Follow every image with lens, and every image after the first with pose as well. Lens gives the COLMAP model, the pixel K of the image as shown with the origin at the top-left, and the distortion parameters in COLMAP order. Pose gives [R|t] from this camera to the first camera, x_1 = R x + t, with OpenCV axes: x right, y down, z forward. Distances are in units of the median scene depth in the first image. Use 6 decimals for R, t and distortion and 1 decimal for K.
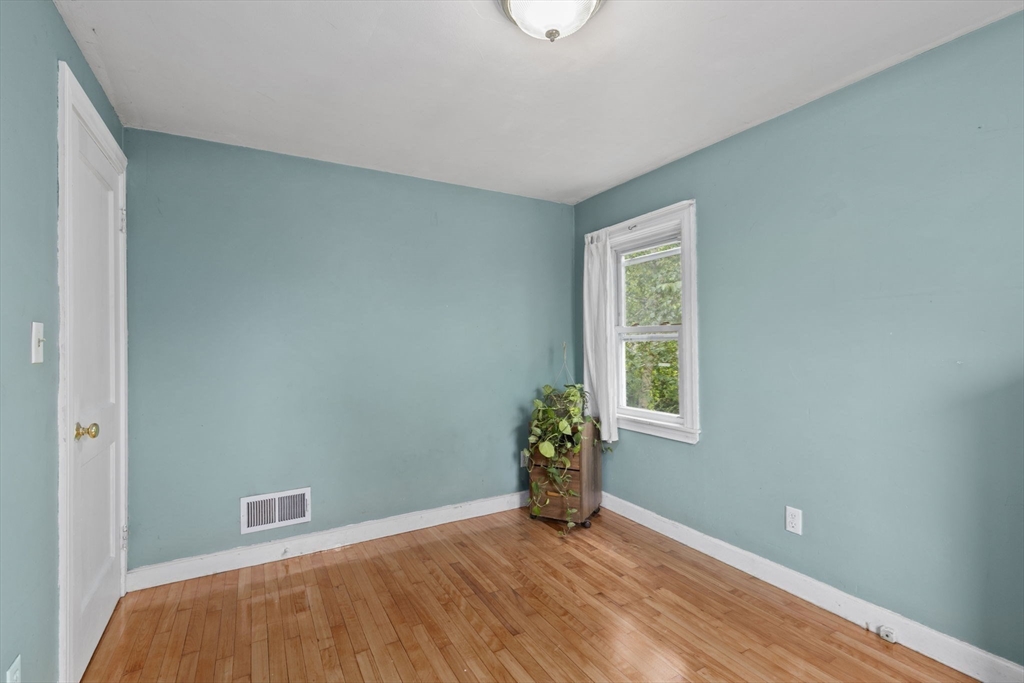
lens RADIAL K [[459.8, 0, 508.7], [0, 459.8, 338.3], [0, 0, 1]] dist [0.009664, -0.001925]
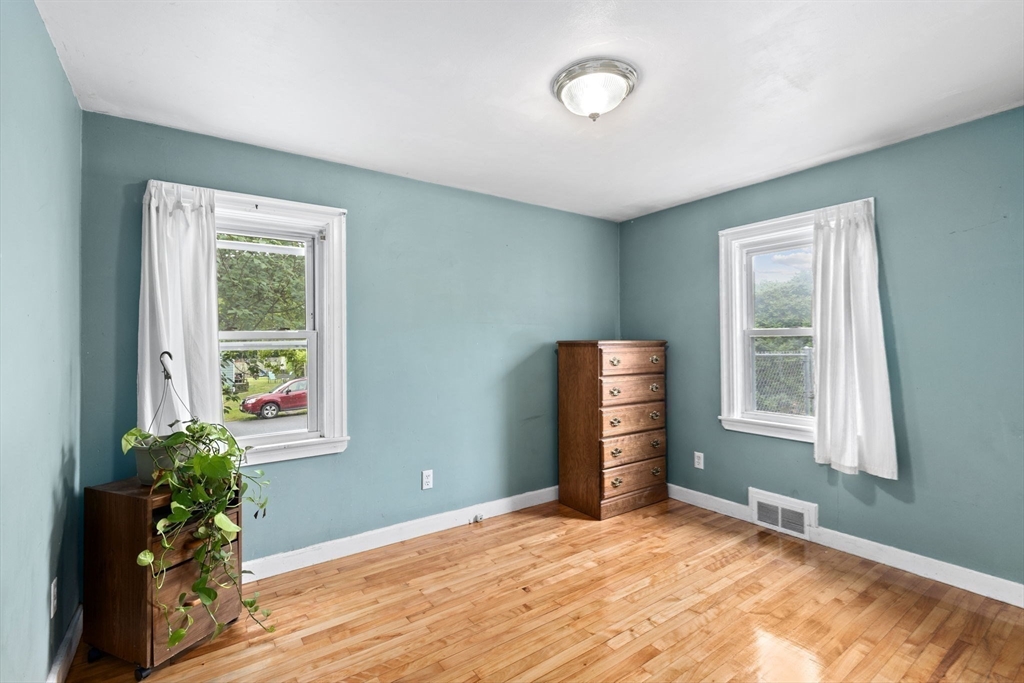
lens RADIAL K [[459.8, 0, 508.7], [0, 459.8, 338.3], [0, 0, 1]] dist [0.009664, -0.001925]
pose [[-0.097885, 0.025230, 0.994878, -0.716379], [0.003989, 0.999681, -0.024960, 0.010074], [-0.995190, 0.001526, -0.097954, 0.827717]]
